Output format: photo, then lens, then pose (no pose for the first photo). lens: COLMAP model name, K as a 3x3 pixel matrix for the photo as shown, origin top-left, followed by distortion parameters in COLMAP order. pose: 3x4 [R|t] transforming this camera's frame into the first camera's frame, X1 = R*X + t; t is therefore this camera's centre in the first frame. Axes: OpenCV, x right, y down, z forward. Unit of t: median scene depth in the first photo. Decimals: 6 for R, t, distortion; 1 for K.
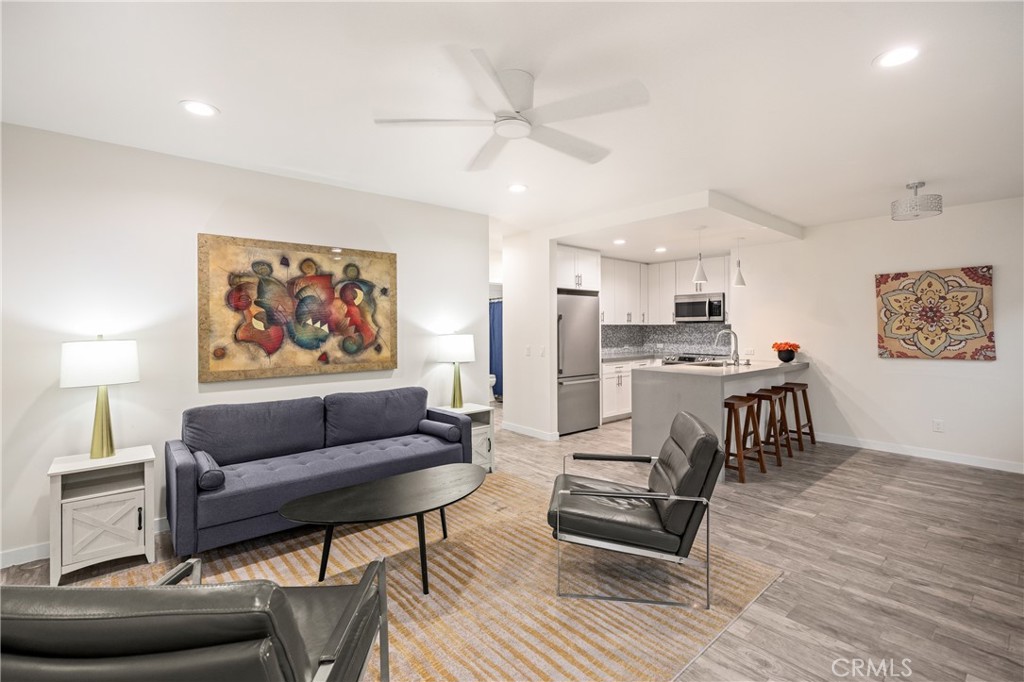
lens RADIAL K [[456.0, 0, 520.2], [0, 456.0, 324.7], [0, 0, 1]] dist [-0.005242, -0.000683]
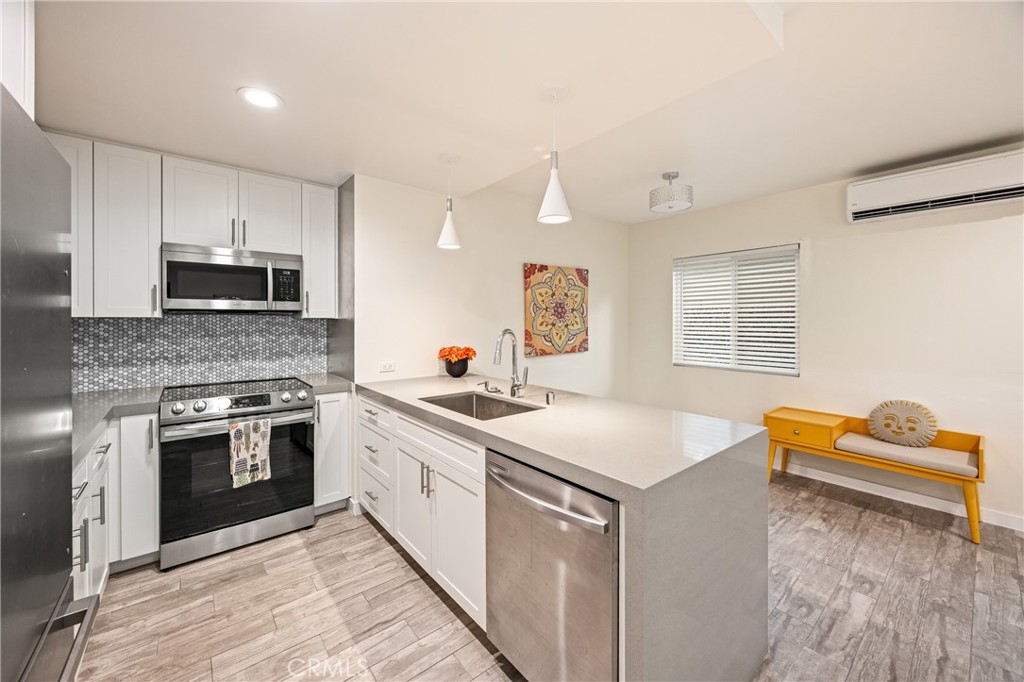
lens RADIAL K [[396.6, 0, 509.5], [0, 396.6, 321.2], [0, 0, 1]] dist [-0.002417, -0.000048]
pose [[0.027623, 0.000140, 0.999618, 0.021396], [-0.005172, 0.999987, 0.000003, 0.002638], [-0.999605, -0.005170, 0.027623, 1.294840]]
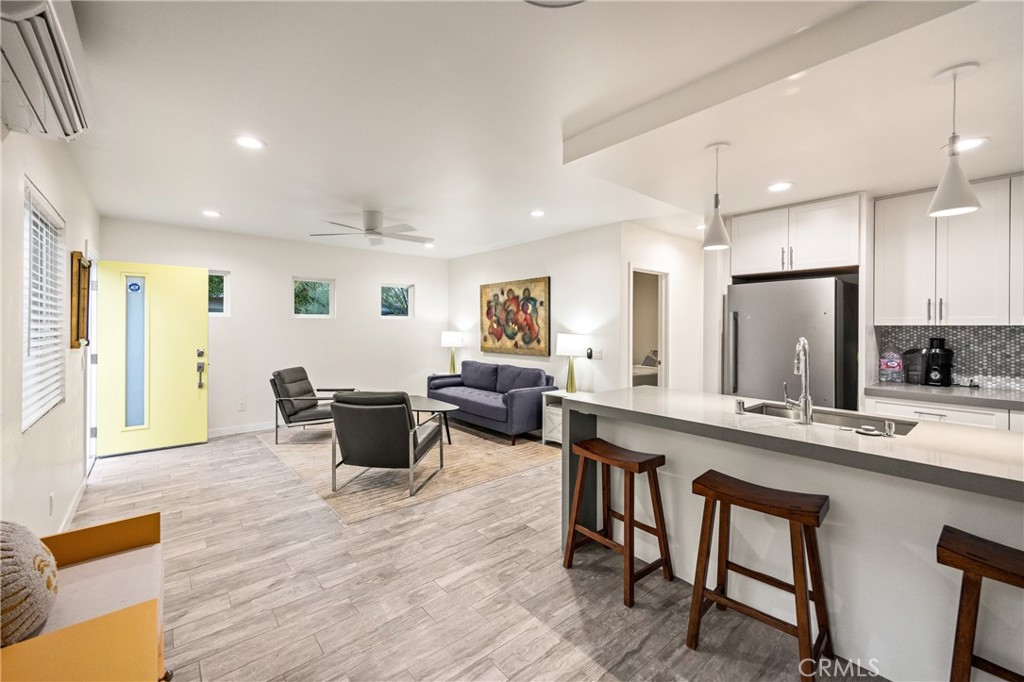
lens RADIAL K [[421.3, 0, 513.2], [0, 421.3, 330.5], [0, 0, 1]] dist [0.011092, 0.000009]
pose [[-0.007222, 0.011294, -0.999910, 1.126512], [-0.000458, 0.999936, 0.011298, 0.000067], [0.999974, 0.000539, -0.007216, 0.953665]]
